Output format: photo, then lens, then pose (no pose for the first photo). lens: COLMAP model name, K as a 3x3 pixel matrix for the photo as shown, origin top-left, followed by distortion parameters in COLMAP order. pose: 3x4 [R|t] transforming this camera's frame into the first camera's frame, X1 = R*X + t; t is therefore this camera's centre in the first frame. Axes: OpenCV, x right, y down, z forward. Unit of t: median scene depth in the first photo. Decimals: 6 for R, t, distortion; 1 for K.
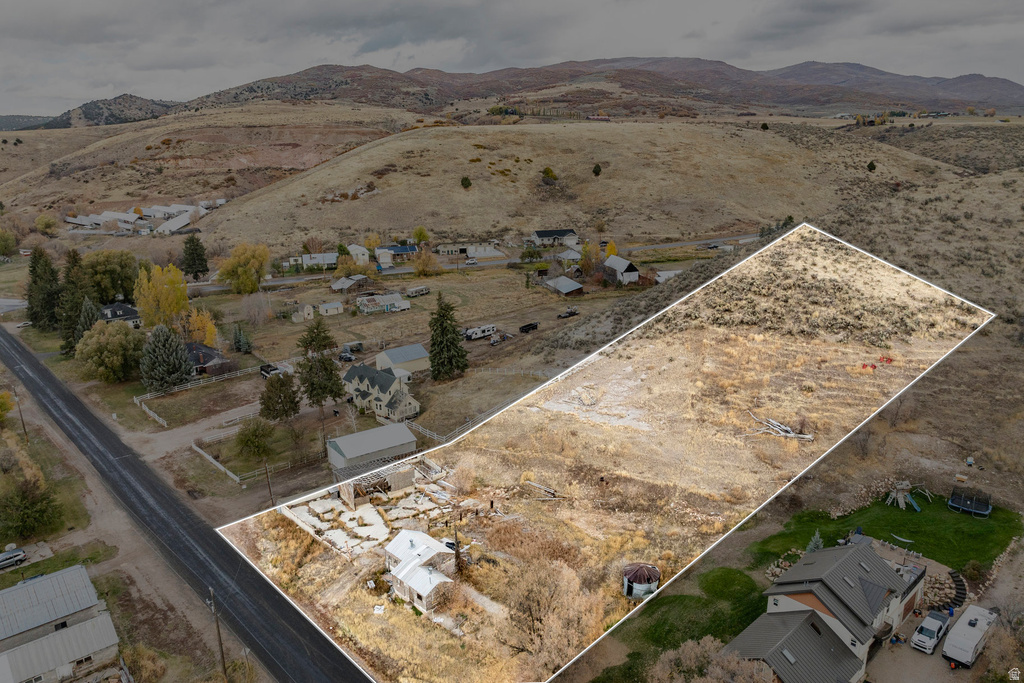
lens RADIAL K [[721.8, 0, 516.0], [0, 721.8, 338.3], [0, 0, 1]] dist [-0.044648, 0.011721]
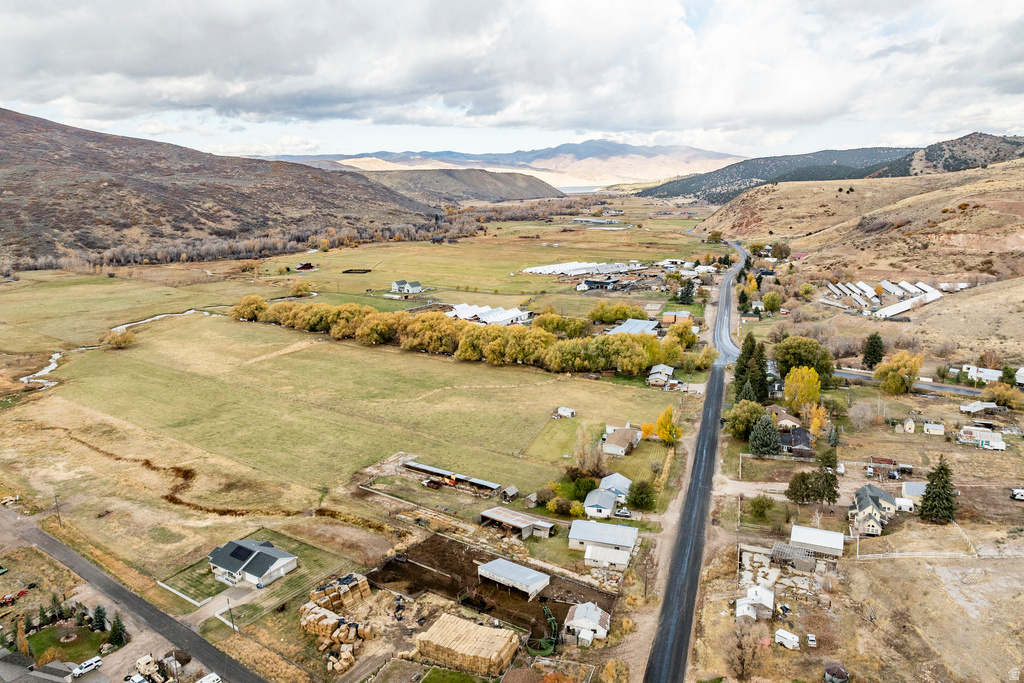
lens RADIAL K [[721.8, 0, 516.8], [0, 721.8, 339.3], [0, 0, 1]] dist [-0.044648, 0.011721]
pose [[0.485094, 0.200525, -0.851160, 0.347941], [-0.221414, 0.969801, 0.102287, -0.139642], [0.845967, 0.138840, 0.514844, -0.193772]]
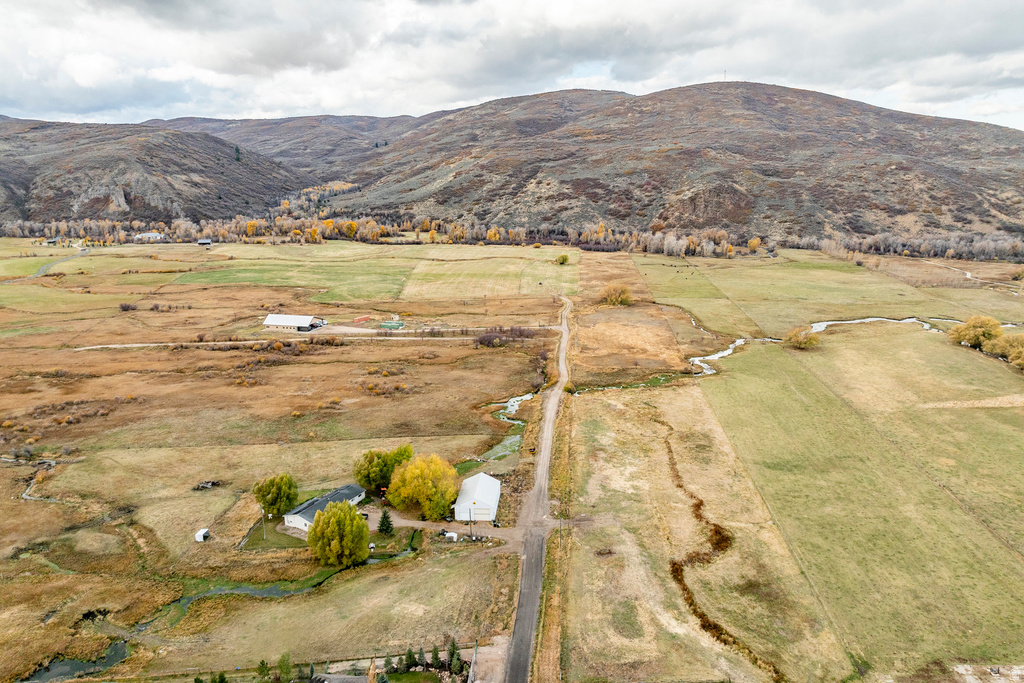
lens RADIAL K [[721.8, 0, 514.5], [0, 721.8, 334.0], [0, 0, 1]] dist [-0.044648, 0.011721]
pose [[-0.502603, 0.210961, -0.838382, 0.027914], [-0.210467, 0.910734, 0.355340, -0.188412], [0.838507, 0.355047, -0.413338, 0.011231]]
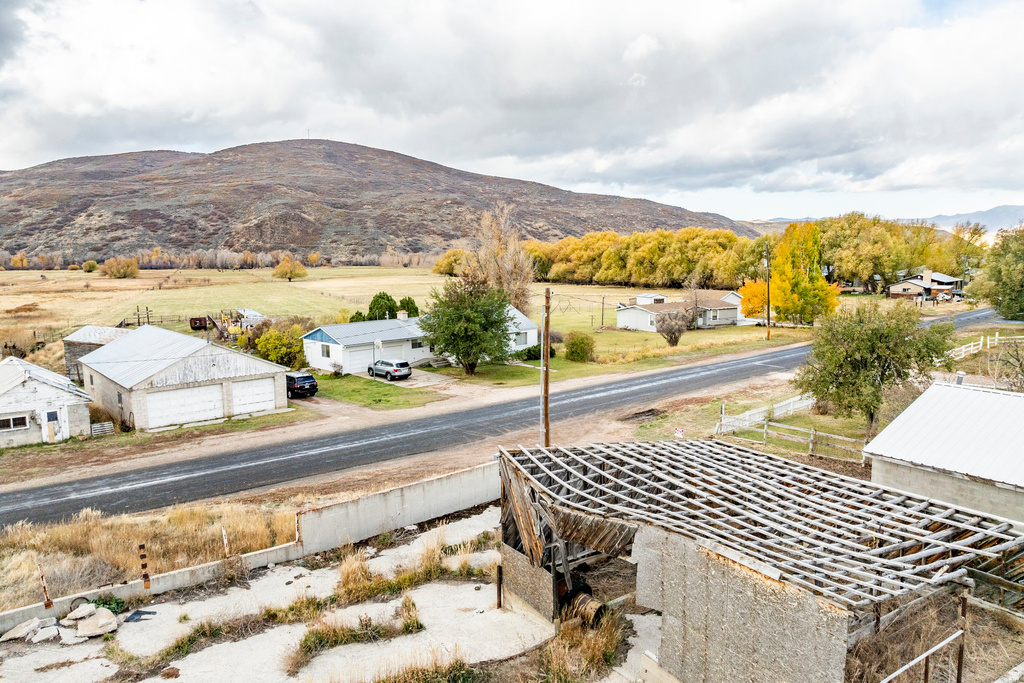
lens RADIAL K [[721.8, 0, 510.4], [0, 721.8, 337.4], [0, 0, 1]] dist [-0.044648, 0.011721]
pose [[-0.028397, 0.134241, -0.990542, -0.023901], [-0.243920, 0.960055, 0.137102, 0.064096], [0.969379, 0.245506, 0.005481, 0.419748]]
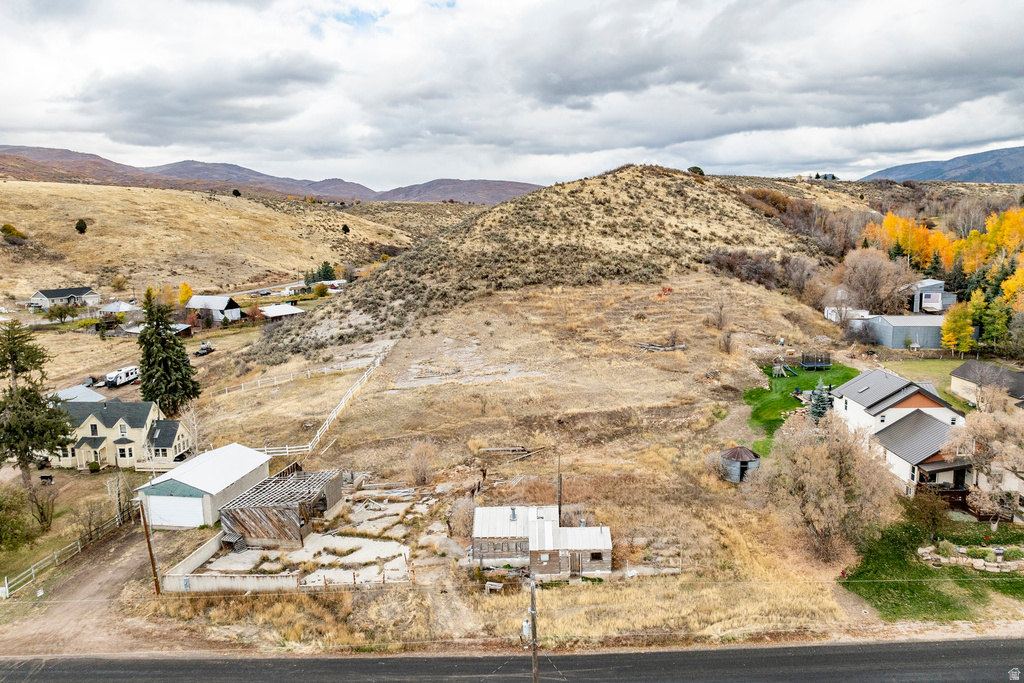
lens RADIAL K [[721.8, 0, 518.6], [0, 721.8, 339.1], [0, 0, 1]] dist [-0.044648, 0.011721]
pose [[0.695644, -0.101651, 0.711159, -0.222523], [0.194248, 0.979679, -0.049977, 0.054662], [-0.691627, 0.172907, 0.701253, 0.166521]]
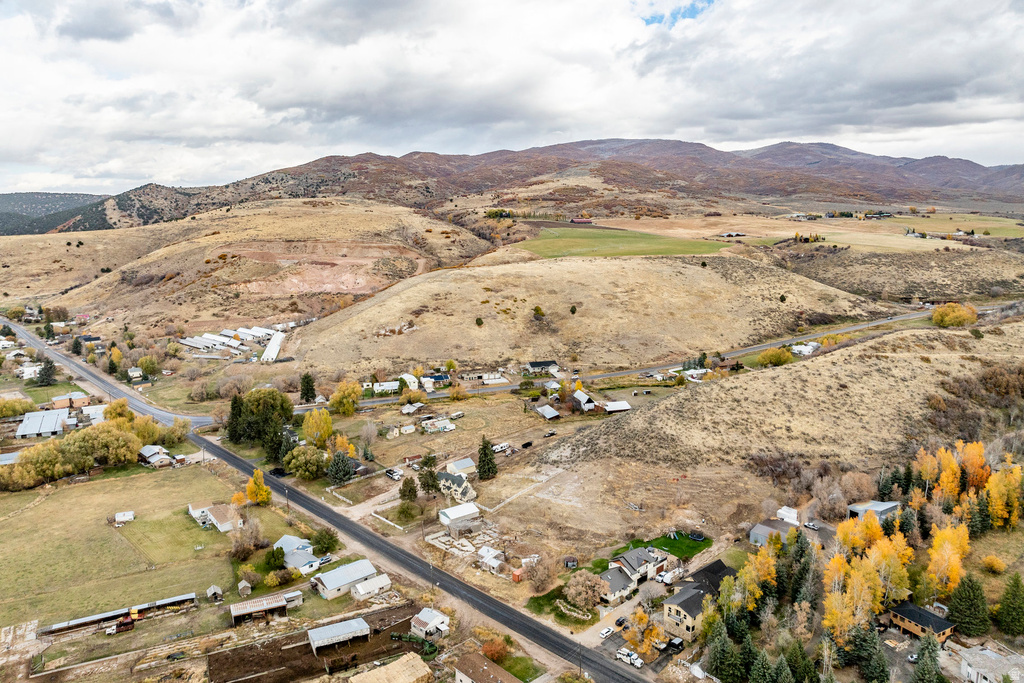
lens RADIAL K [[721.8, 0, 518.6], [0, 721.8, 346.8], [0, 0, 1]] dist [-0.044648, 0.011721]
pose [[0.999811, 0.005344, 0.018686, -0.030244], [-0.003914, 0.997121, -0.075728, -0.097267], [-0.019037, 0.075641, 0.996953, -0.623137]]
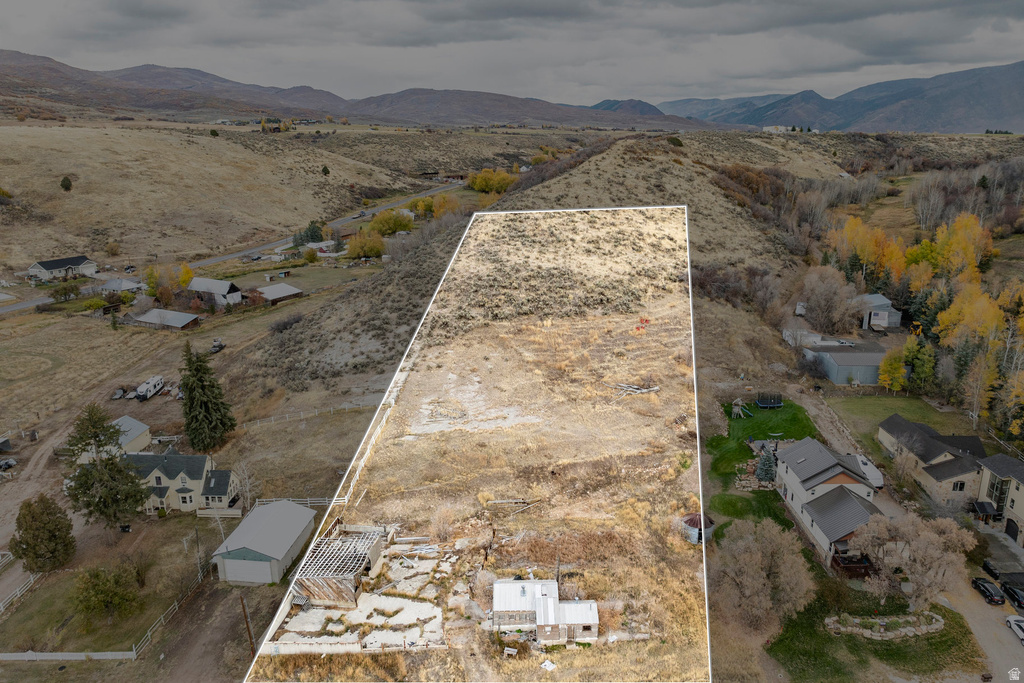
lens RADIAL K [[721.8, 0, 519.0], [0, 721.8, 339.0], [0, 0, 1]] dist [-0.044648, 0.011721]
pose [[0.670436, -0.181469, 0.719433, -0.267824], [0.185630, 0.979817, 0.074160, -0.035763], [-0.718371, 0.083829, 0.690591, 0.119772]]
